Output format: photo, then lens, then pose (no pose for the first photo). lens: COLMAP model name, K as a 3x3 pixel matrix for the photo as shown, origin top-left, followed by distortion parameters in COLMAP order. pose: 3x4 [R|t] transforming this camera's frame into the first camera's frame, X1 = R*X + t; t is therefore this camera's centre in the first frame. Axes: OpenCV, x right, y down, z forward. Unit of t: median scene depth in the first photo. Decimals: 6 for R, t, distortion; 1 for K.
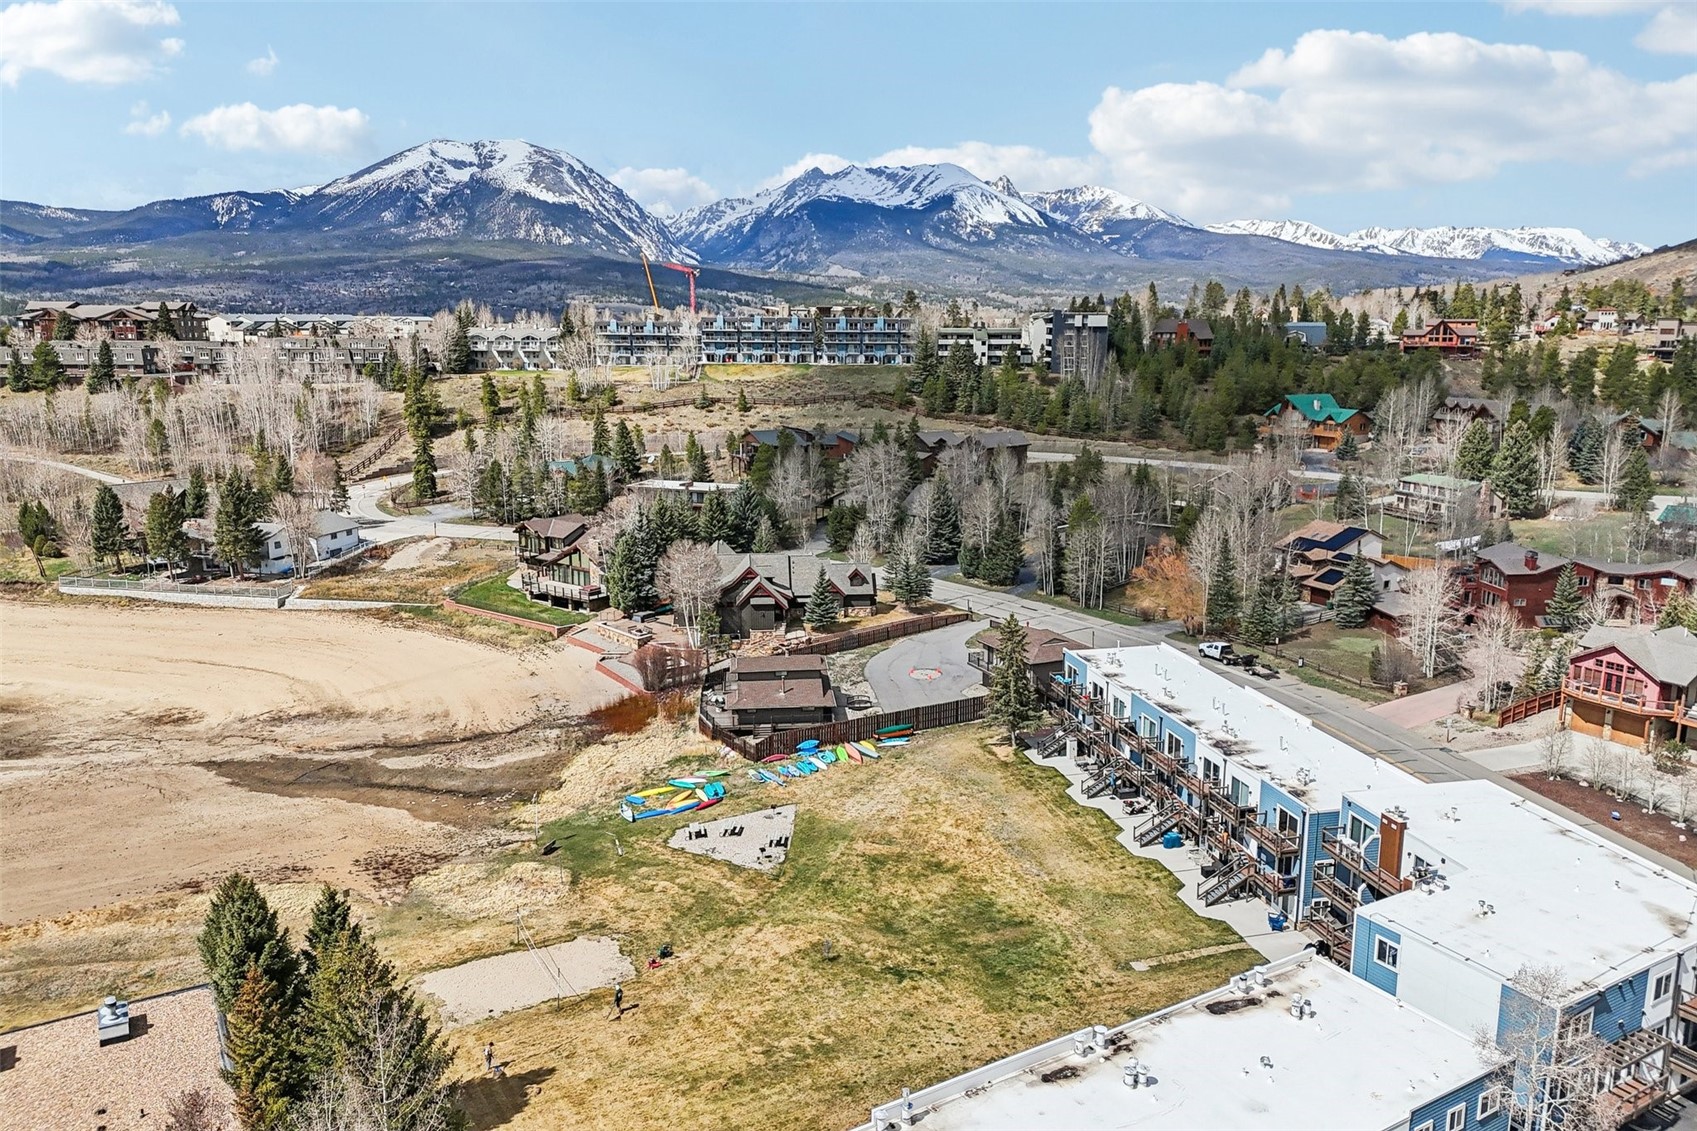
lens RADIAL K [[1242.3, 0, 848.5], [0, 1242.3, 565.5], [0, 0, 1]] dist [0.111187, -0.135418]
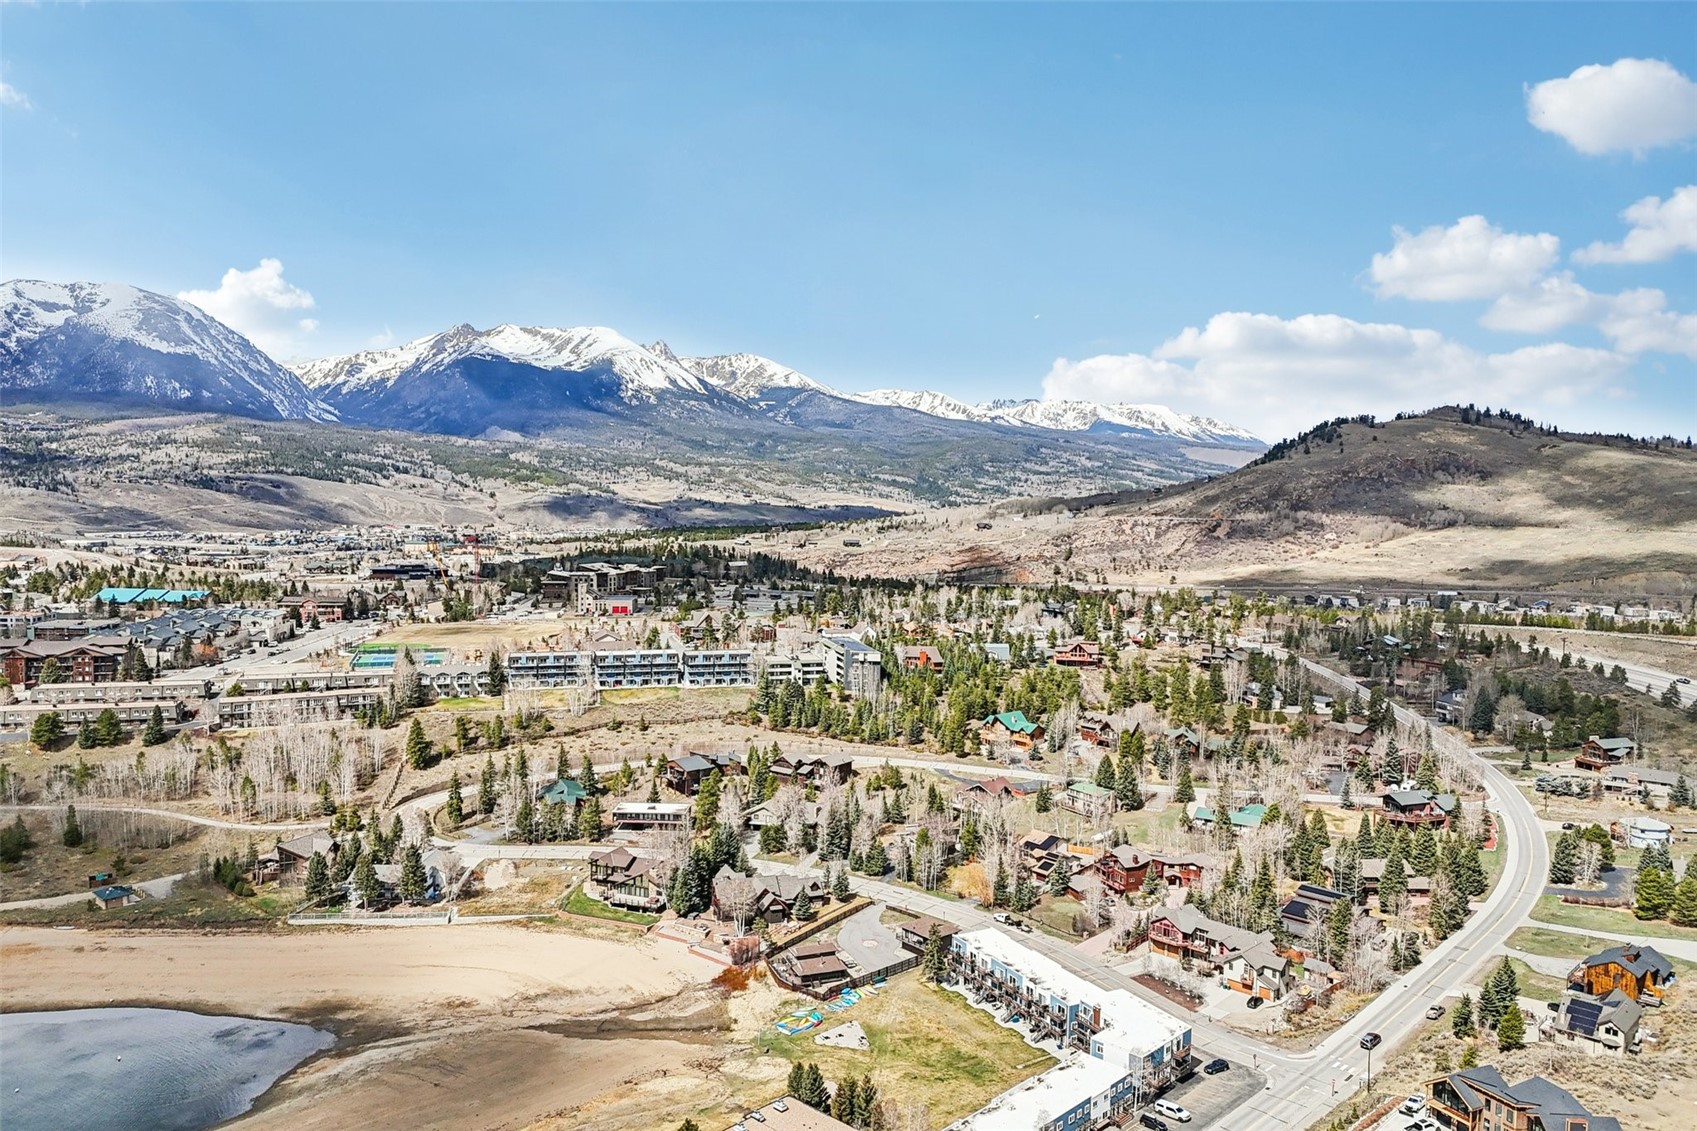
lens RADIAL K [[1292.0, 0, 848.5], [0, 1292.0, 565.5], [0, 0, 1]] dist [0.089760, -0.116629]
pose [[0.963835, -0.012136, 0.266223, -0.232792], [0.043118, 0.992902, -0.110841, -0.127508], [-0.262988, 0.118311, 0.957517, -0.476508]]
